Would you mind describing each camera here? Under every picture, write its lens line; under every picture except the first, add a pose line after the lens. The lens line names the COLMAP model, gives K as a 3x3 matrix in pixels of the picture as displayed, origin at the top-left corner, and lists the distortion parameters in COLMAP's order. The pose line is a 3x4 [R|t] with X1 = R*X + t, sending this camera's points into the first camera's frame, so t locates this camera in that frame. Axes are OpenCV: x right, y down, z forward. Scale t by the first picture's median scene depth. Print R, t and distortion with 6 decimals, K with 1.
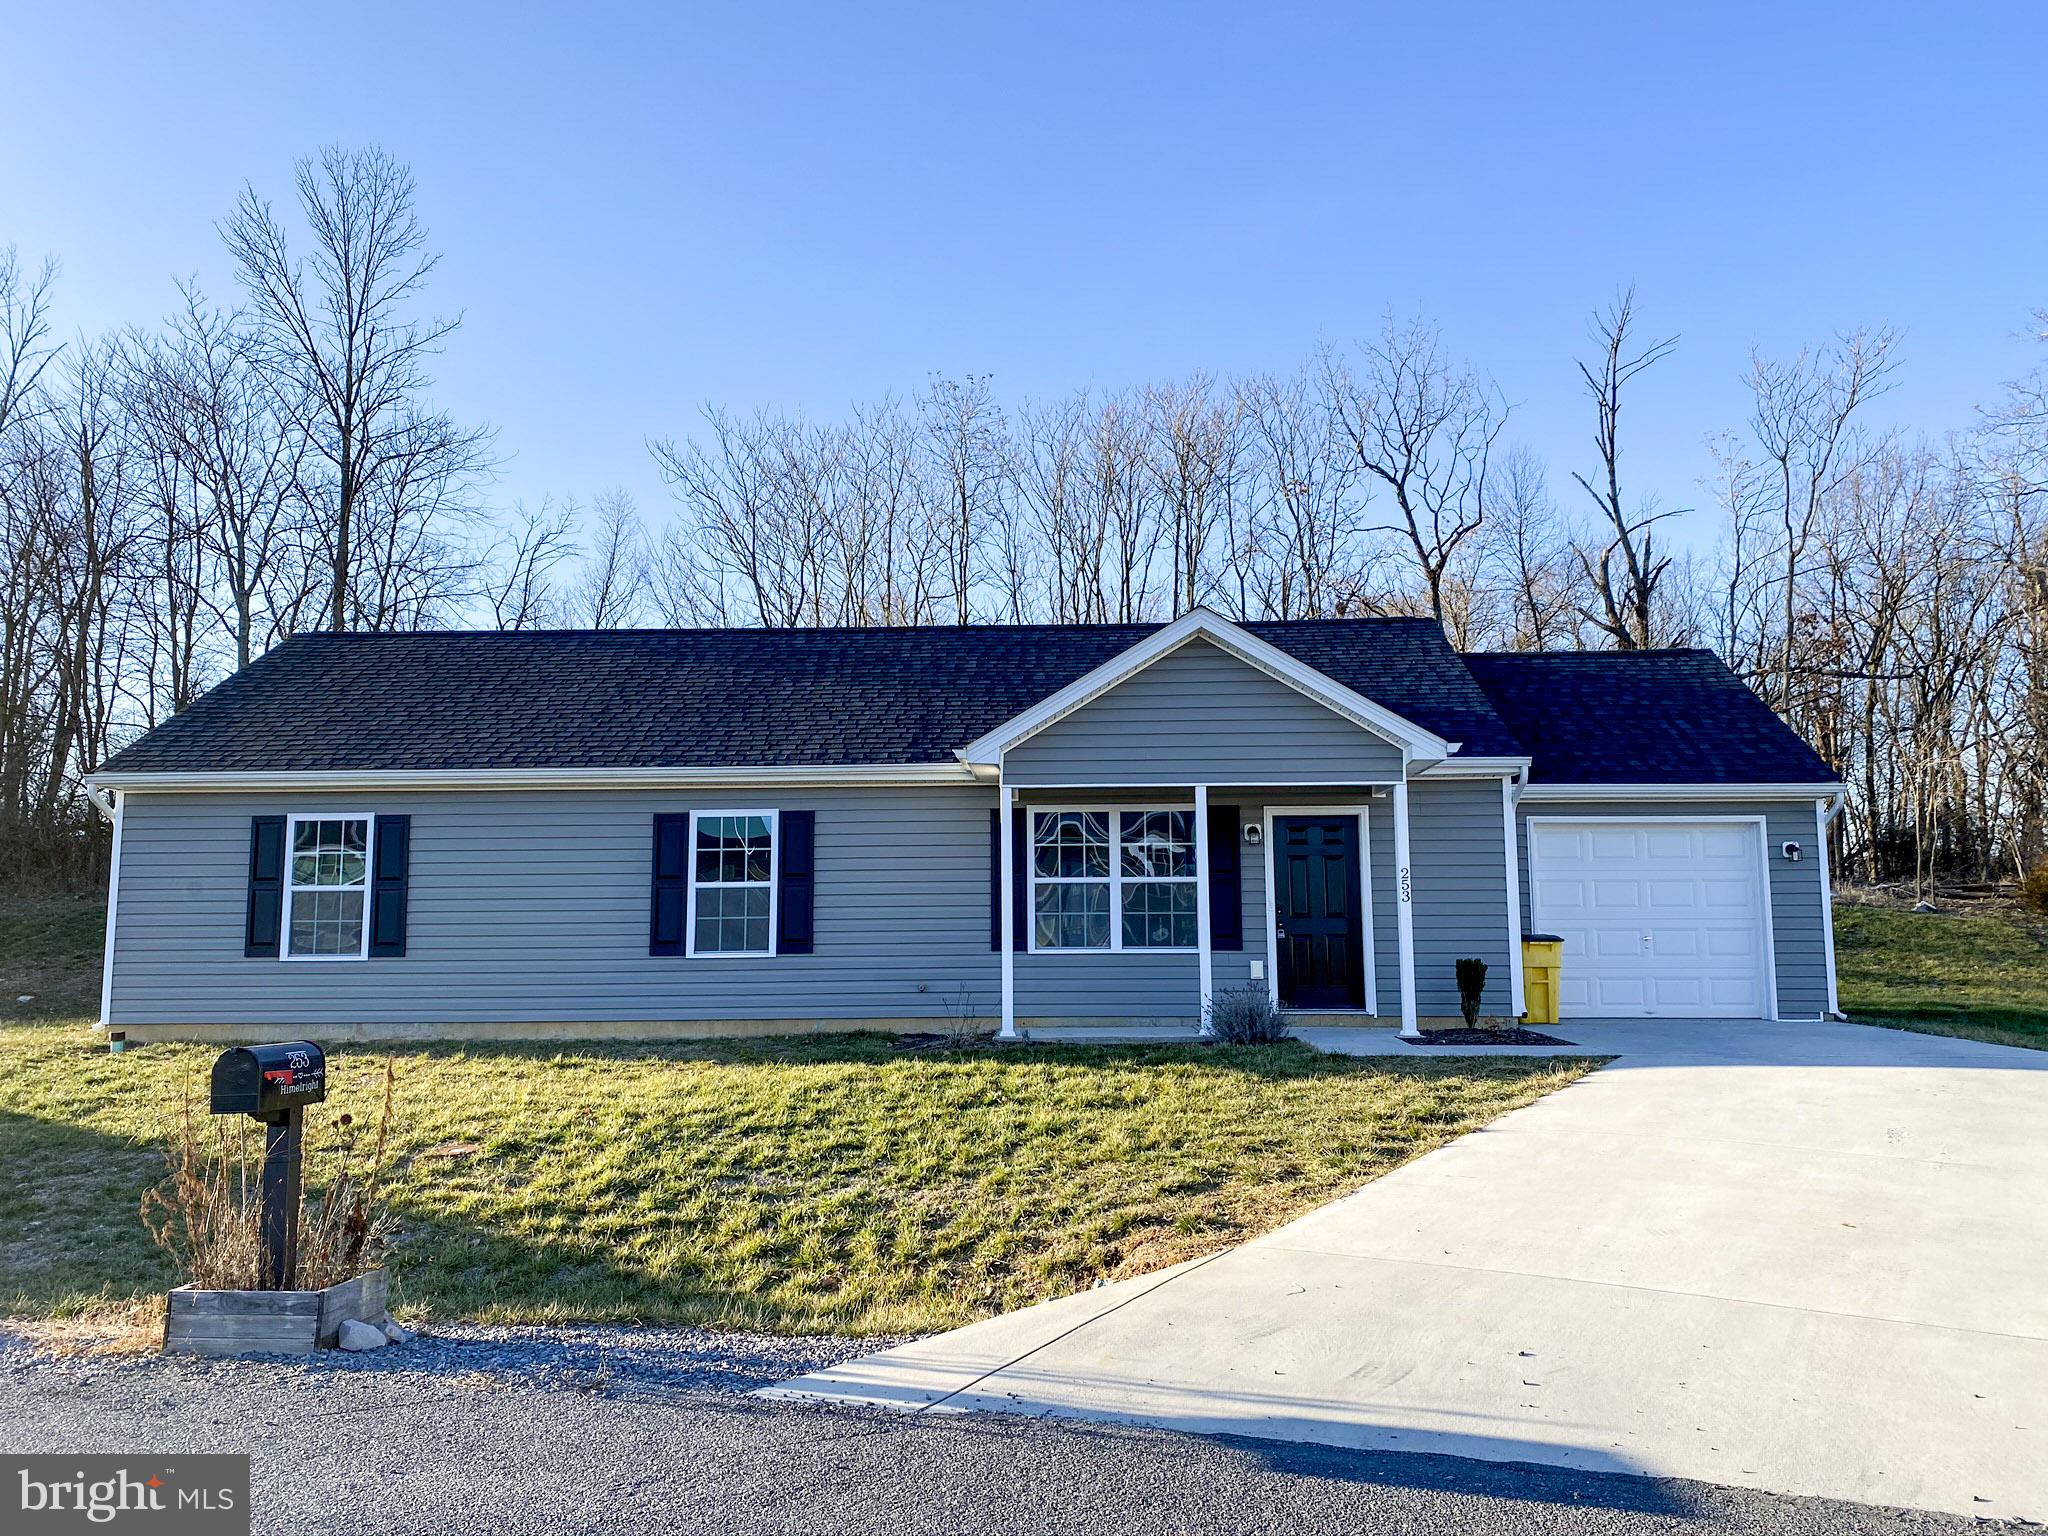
lens RADIAL K [[1547.7, 0, 1027.4], [0, 1547.7, 768.8], [0, 0, 1]] dist [0.025970, -0.024208]
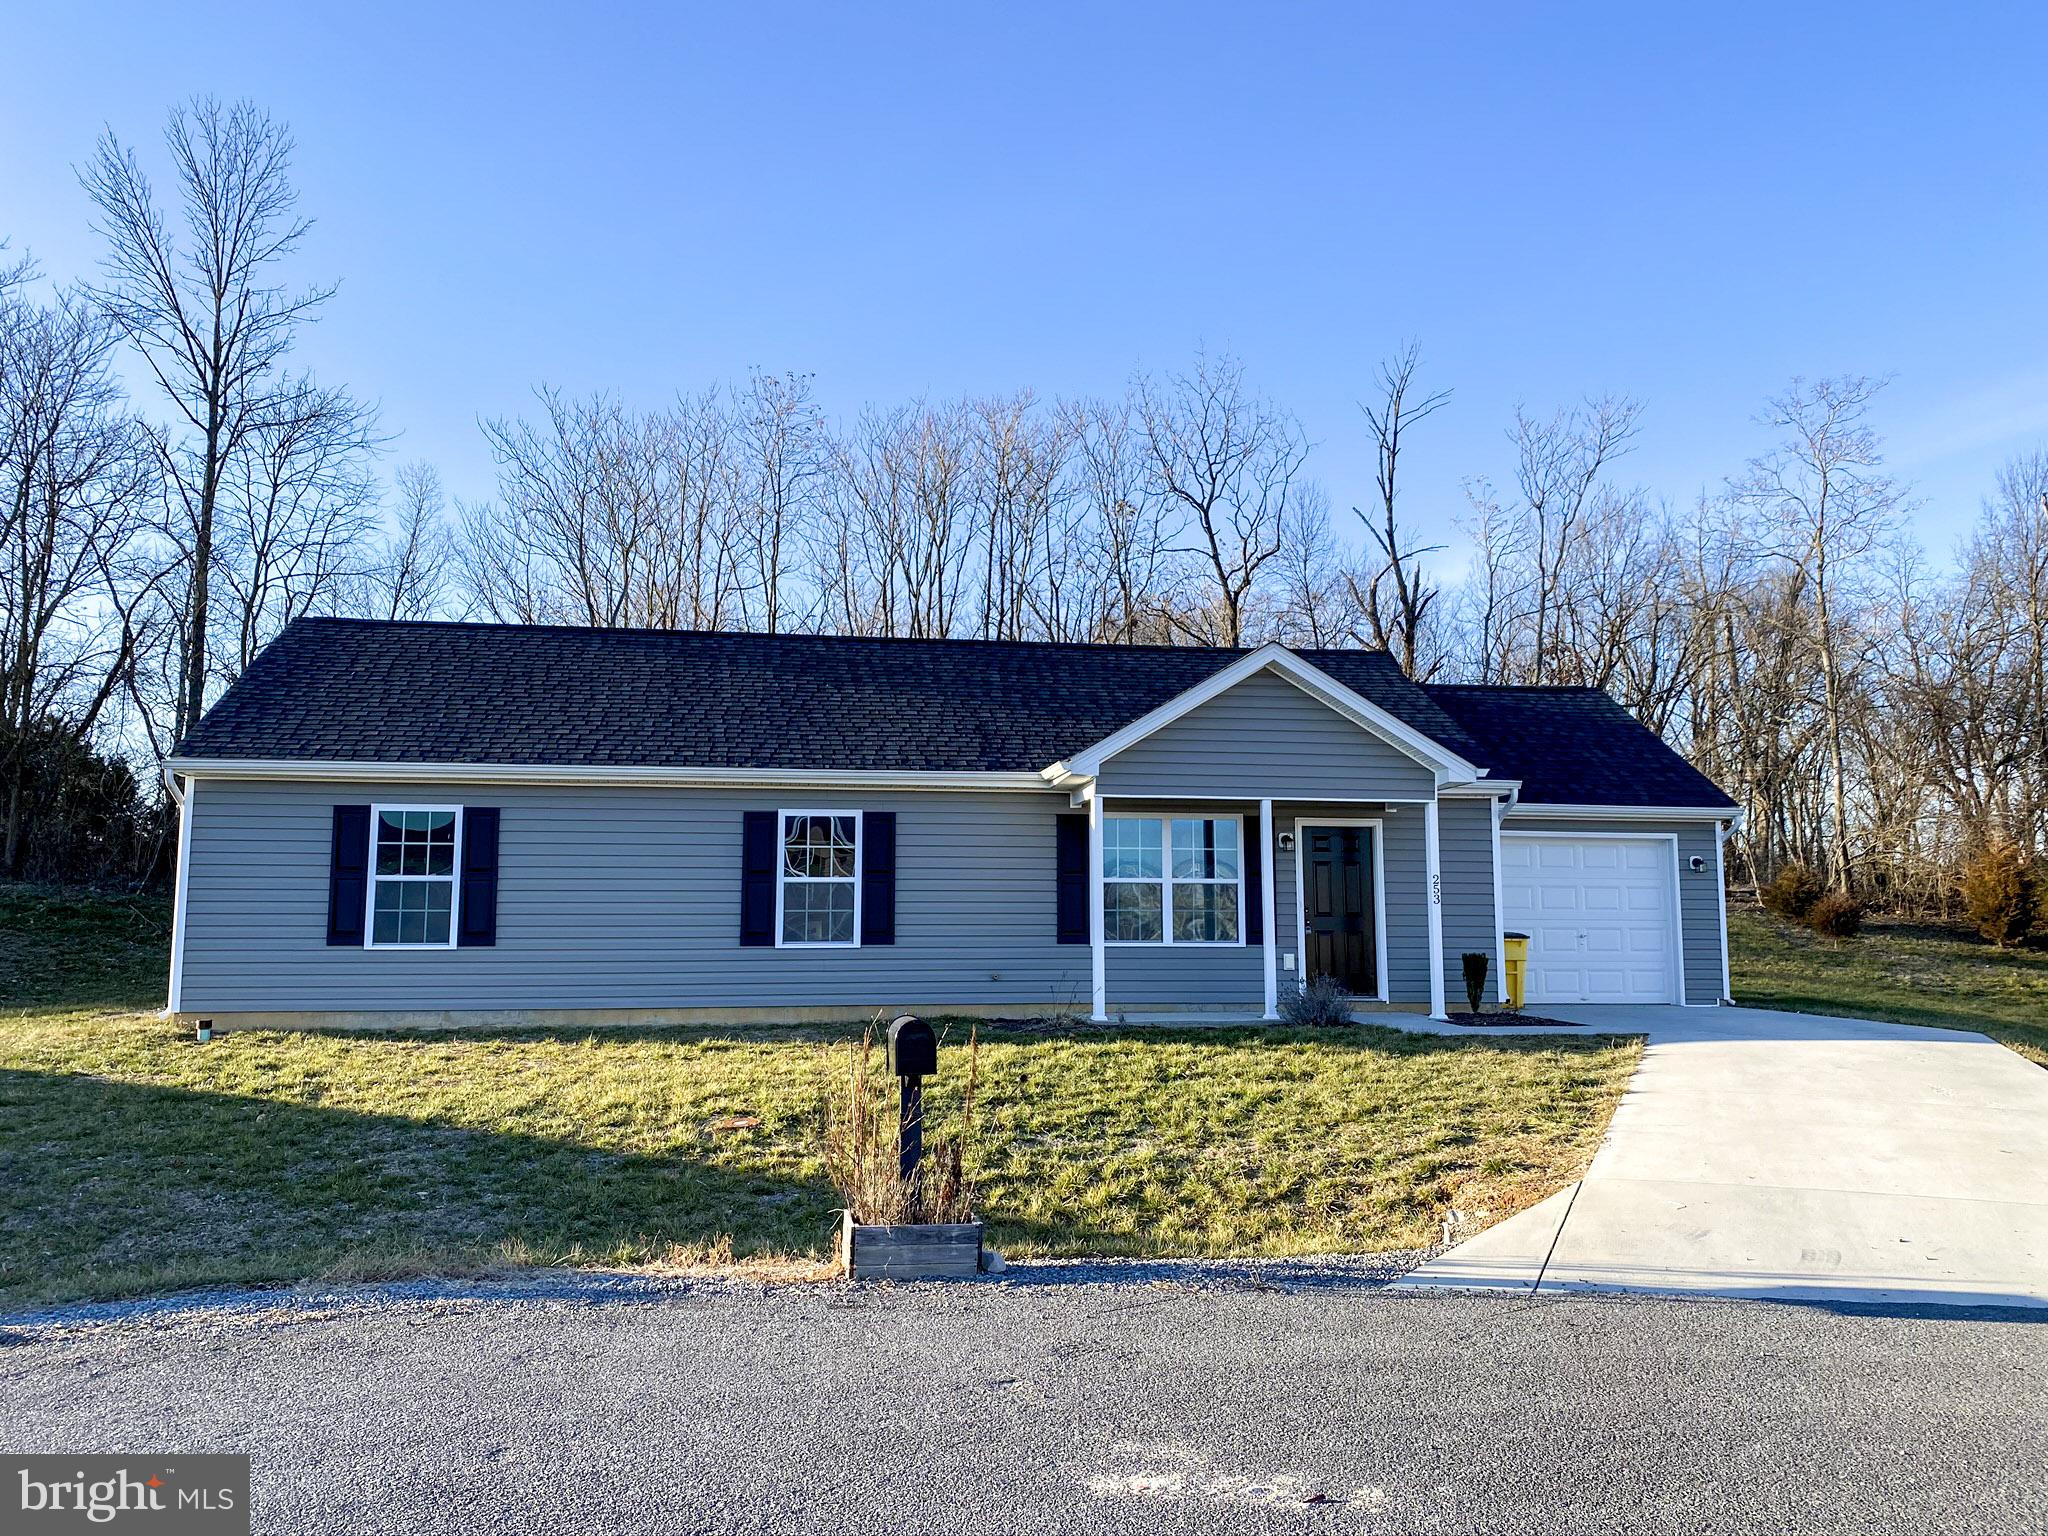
lens RADIAL K [[1547.7, 0, 1018.0], [0, 1547.7, 766.8], [0, 0, 1]] dist [0.025970, -0.024208]
pose [[0.980894, 0.027902, 0.192533, -0.259634], [-0.028470, 0.999595, 0.000184, -0.007168], [-0.192450, -0.005662, 0.981290, -0.071006]]
